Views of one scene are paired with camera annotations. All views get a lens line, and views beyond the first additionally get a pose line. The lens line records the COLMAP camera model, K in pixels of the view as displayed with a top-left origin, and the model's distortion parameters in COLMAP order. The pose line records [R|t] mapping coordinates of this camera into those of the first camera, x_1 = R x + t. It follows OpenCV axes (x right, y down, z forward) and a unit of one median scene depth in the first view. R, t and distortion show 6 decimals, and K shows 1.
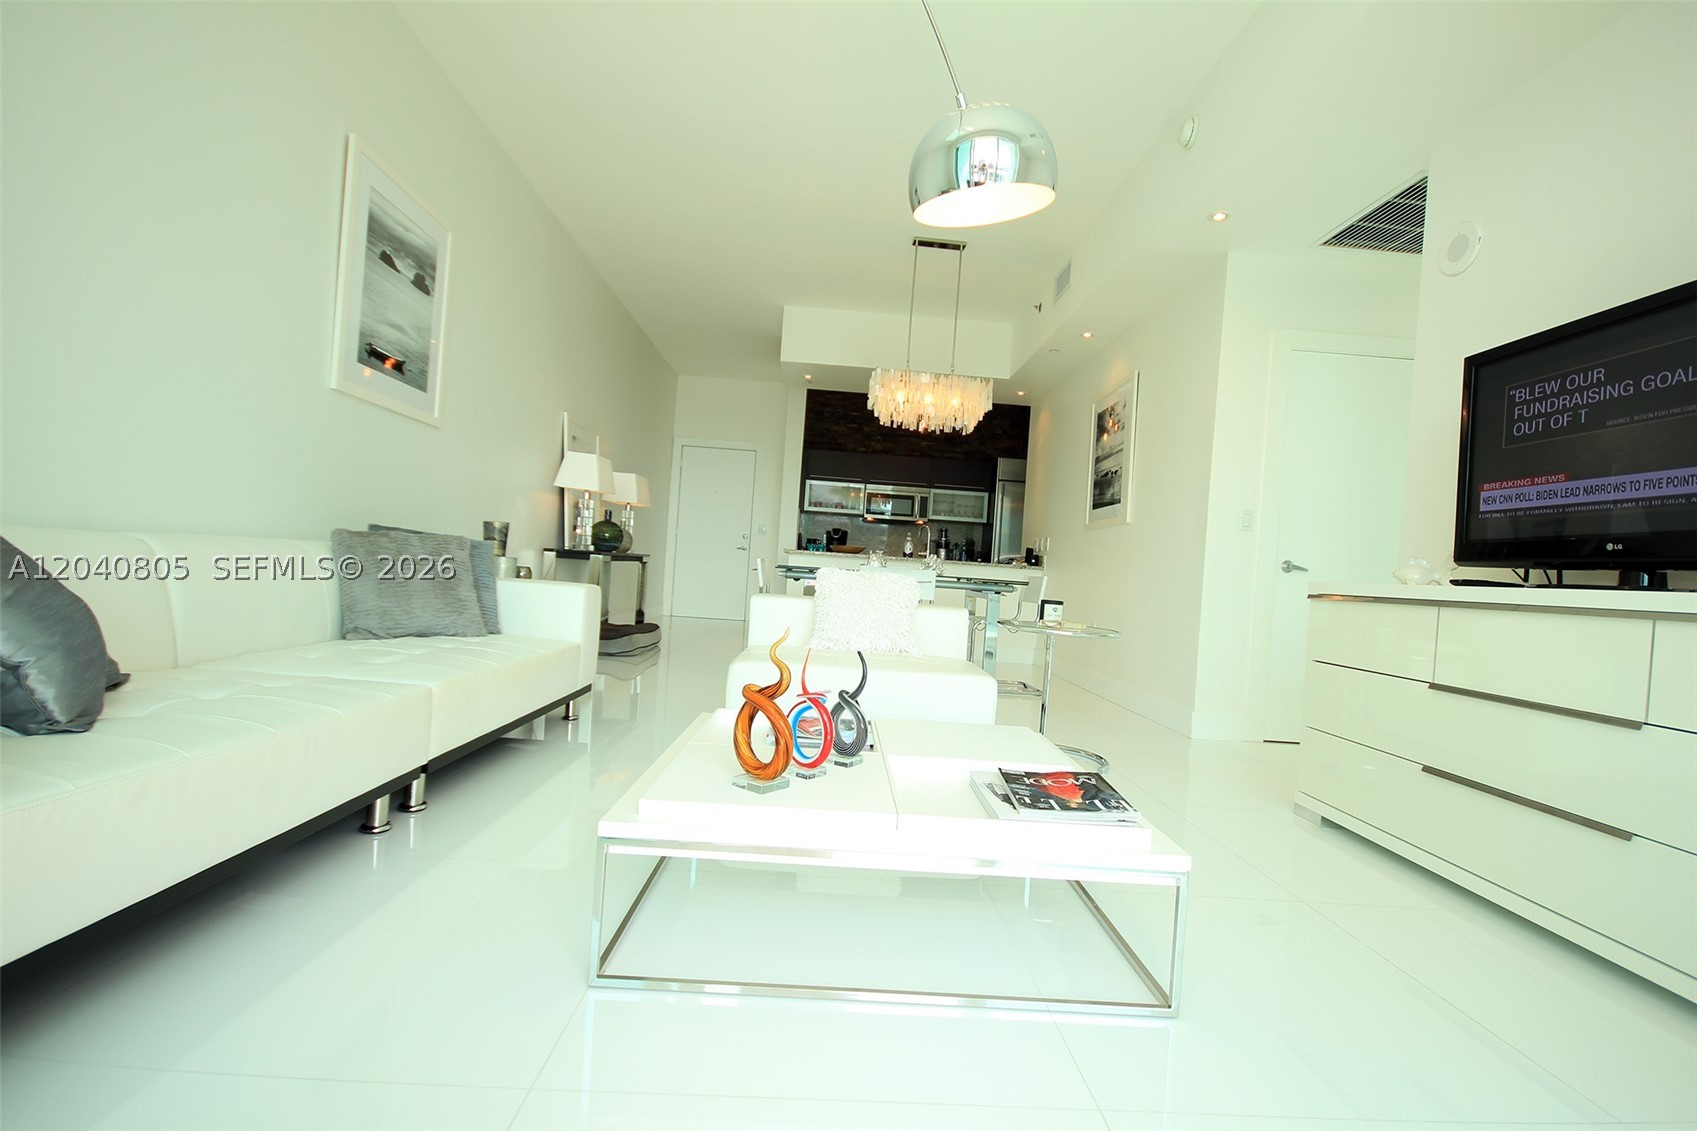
lens RADIAL K [[785.4, 0, 856.1], [0, 785.4, 573.1], [0, 0, 1]] dist [-0.002151, 0.000227]
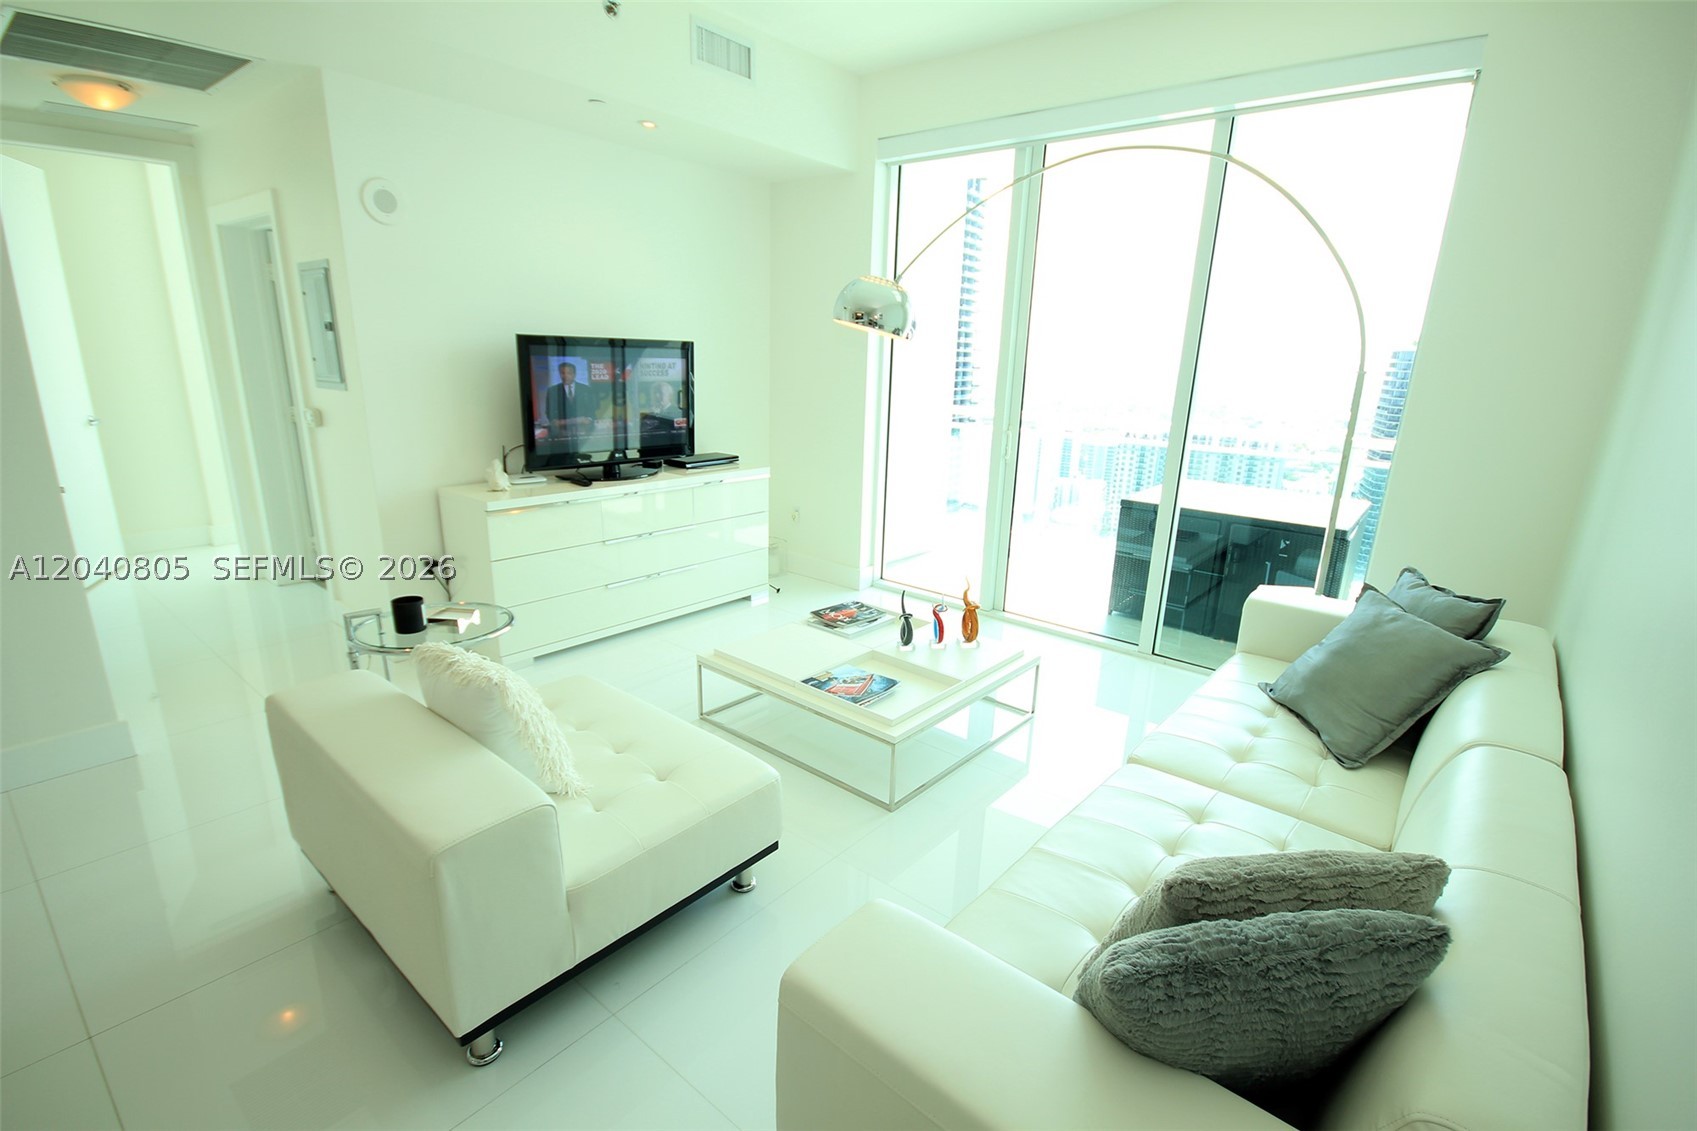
lens RADIAL K [[785.4, 0, 856.1], [0, 785.4, 573.1], [0, 0, 1]] dist [-0.002151, 0.000227]
pose [[-0.744556, -0.276467, 0.607620, -0.336437], [-0.087911, 0.942891, 0.321293, -0.172174], [-0.661746, 0.185804, -0.726340, 0.792812]]
